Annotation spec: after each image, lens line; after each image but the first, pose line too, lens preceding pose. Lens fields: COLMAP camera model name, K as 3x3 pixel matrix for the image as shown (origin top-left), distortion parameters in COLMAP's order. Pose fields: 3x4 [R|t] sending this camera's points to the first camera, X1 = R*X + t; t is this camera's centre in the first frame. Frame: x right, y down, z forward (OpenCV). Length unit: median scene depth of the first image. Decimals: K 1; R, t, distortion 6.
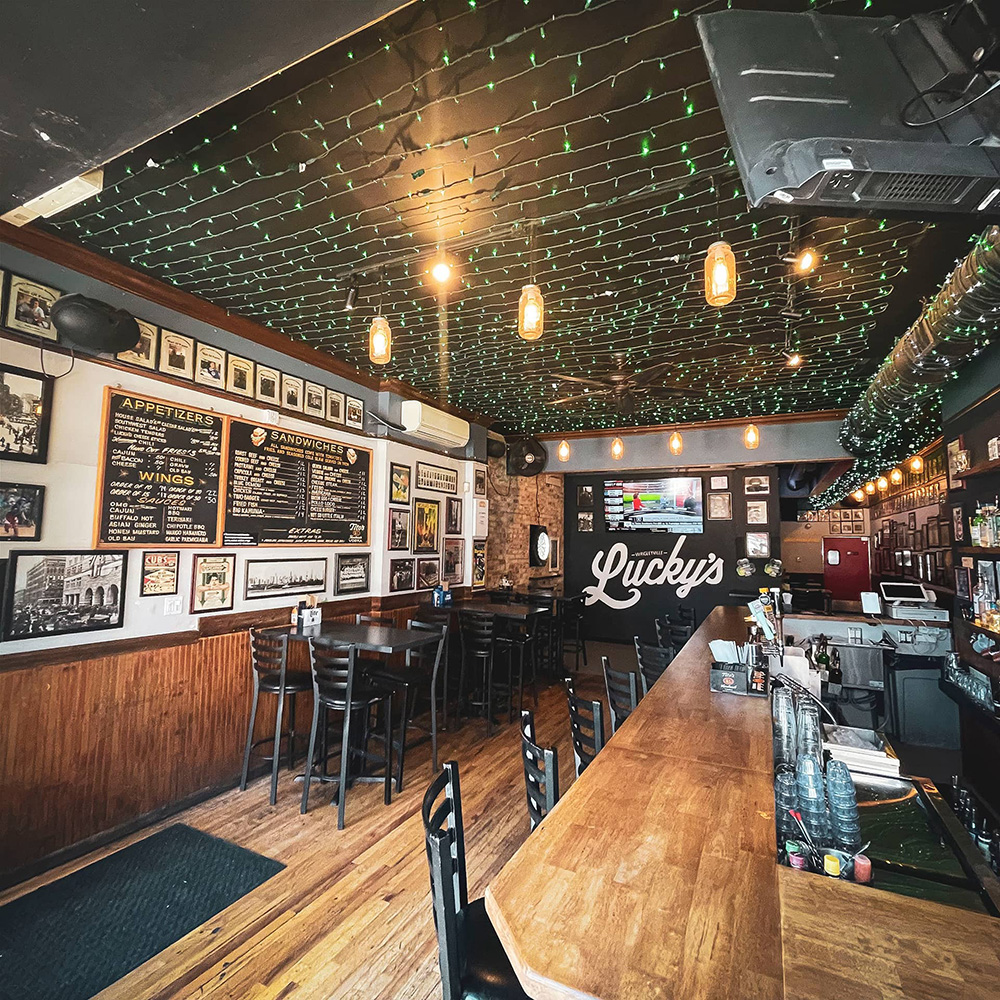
lens RADIAL K [[536.8, 0, 501.1], [0, 536.8, 497.6], [0, 0, 1]] dist [0.004175, -0.009472]
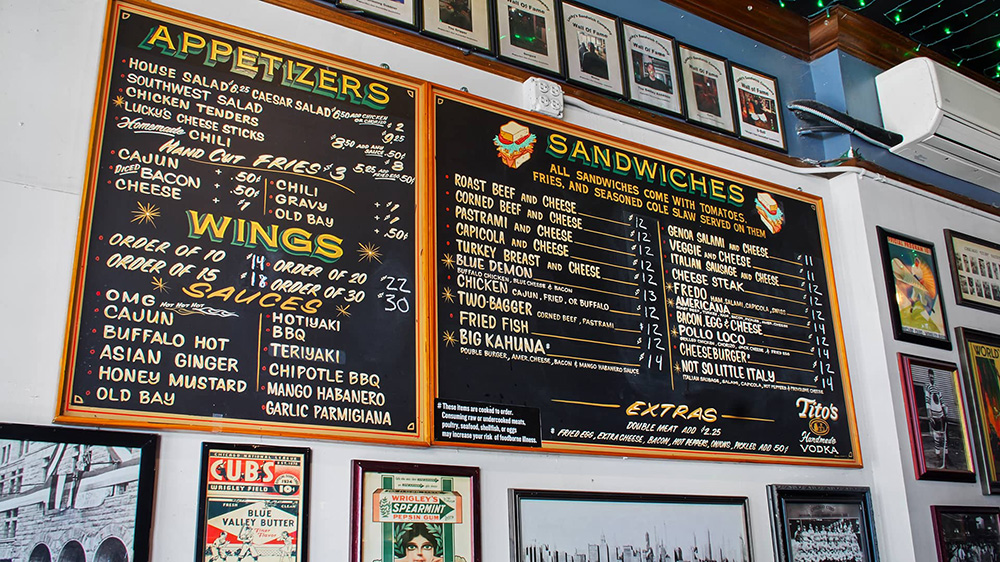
lens RADIAL K [[912.8, 0, 500.2], [0, 912.8, 294.3], [0, 0, 1]] dist [-0.072219, 0.000000]
pose [[0.853887, -0.196920, -0.481767, -0.156631], [0.083926, 0.965642, -0.245952, 0.113082], [0.513647, 0.169583, 0.841076, 0.422547]]
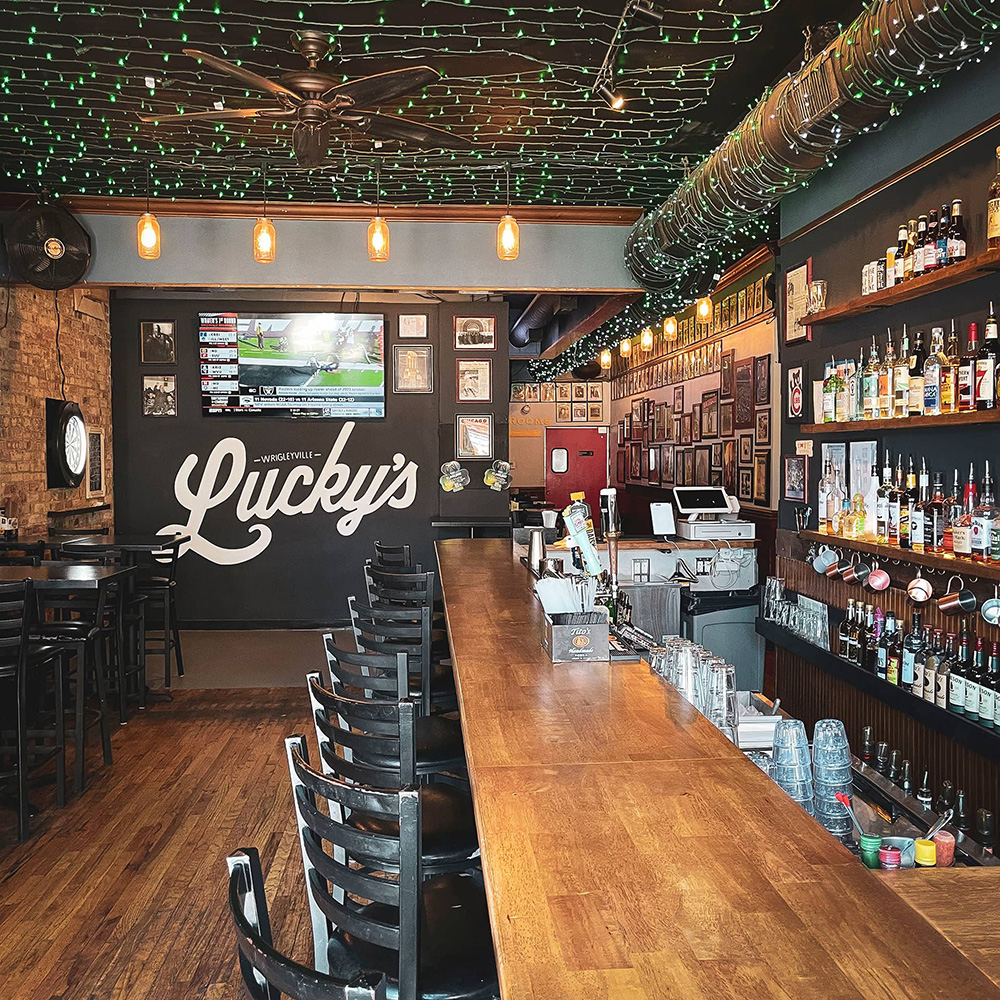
lens RADIAL K [[1021.7, 0, 513.1], [0, 1021.7, 501.6], [0, 0, 1]] dist [-0.007490, 0.000000]
pose [[0.854948, -0.040625, 0.517121, -0.110183], [-0.029724, 0.991453, 0.127031, 0.028015], [-0.517862, -0.123976, 0.846433, 0.062706]]
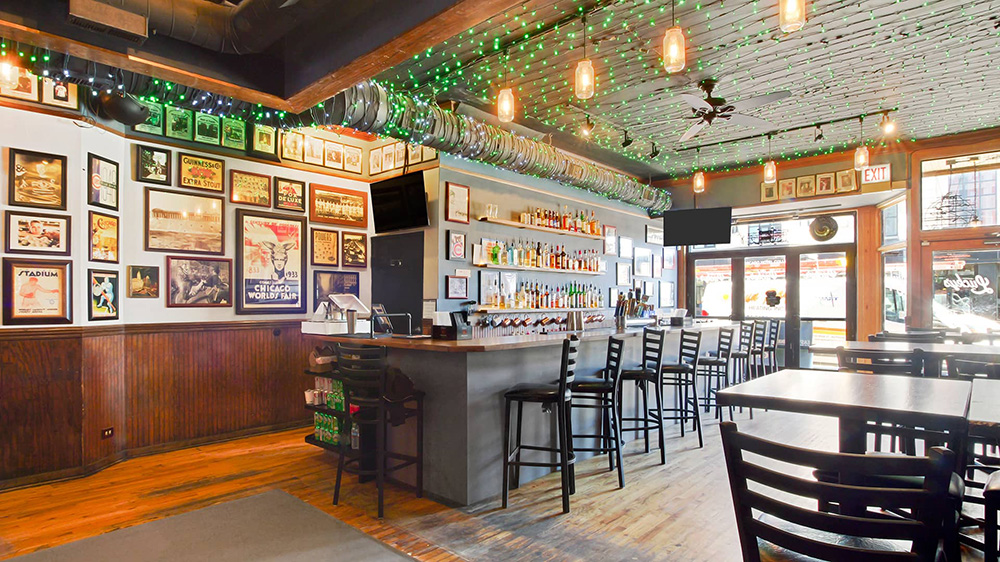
lens RADIAL K [[543.5, 0, 502.3], [0, 543.5, 295.8], [0, 0, 1]] dist [-0.021091, -0.002608]
pose [[-0.962015, -0.008909, 0.272853, 0.299385], [-0.035087, 0.995213, -0.091214, 0.260898], [-0.270734, -0.097323, -0.957722, 1.978616]]
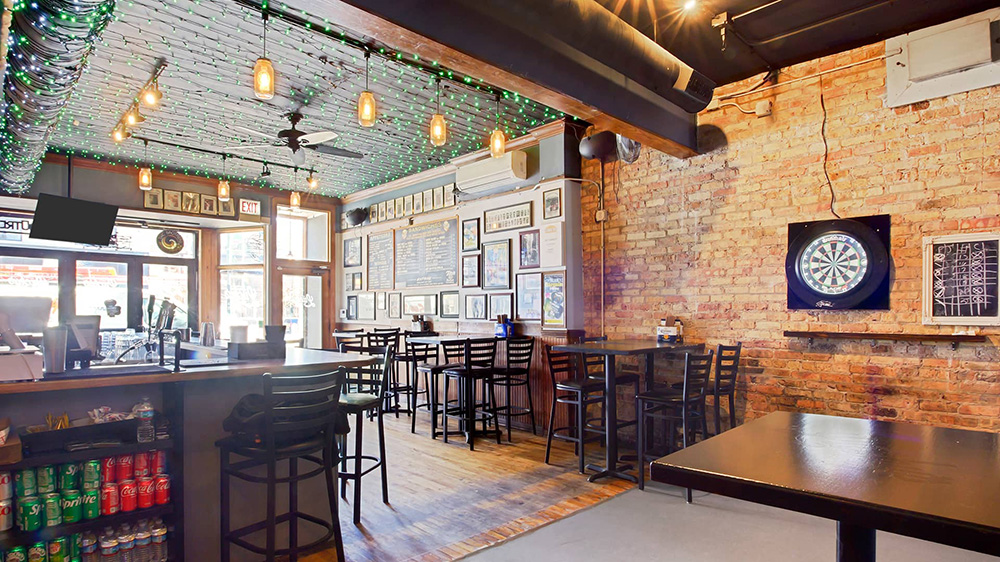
lens RADIAL K [[543.5, 0, 502.1], [0, 543.5, 311.7], [0, 0, 1]] dist [-0.021091, -0.002608]
pose [[-0.334781, -0.014577, -0.942183, 1.127186], [0.074655, 0.996327, -0.041942, 0.244323], [0.939334, -0.084380, -0.332463, 1.685894]]
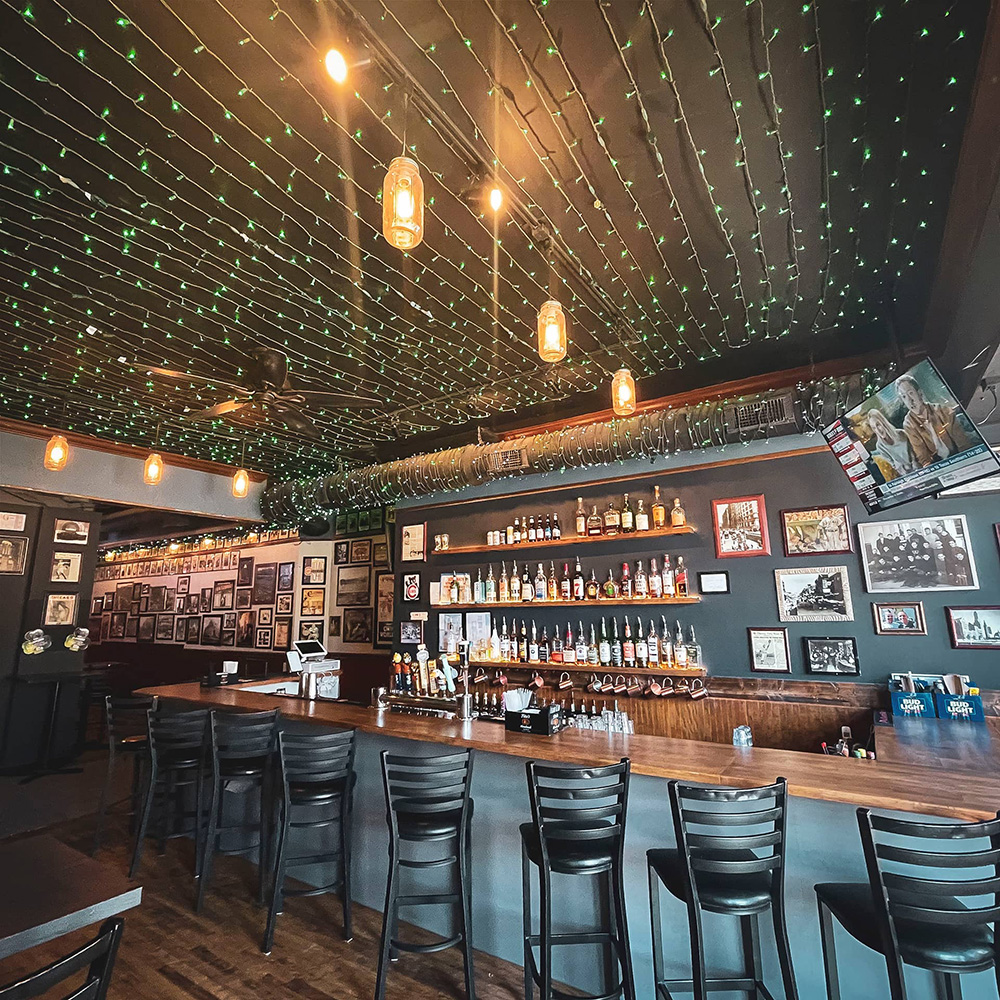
lens RADIAL K [[555.9, 0, 494.1], [0, 555.9, 494.3], [0, 0, 1]] dist [-0.002915, 0.001574]
pose [[0.127671, 0.188785, 0.973684, -0.438867], [-0.068399, 0.981056, -0.181246, 0.050139], [-0.989455, -0.043459, 0.138165, 0.525693]]
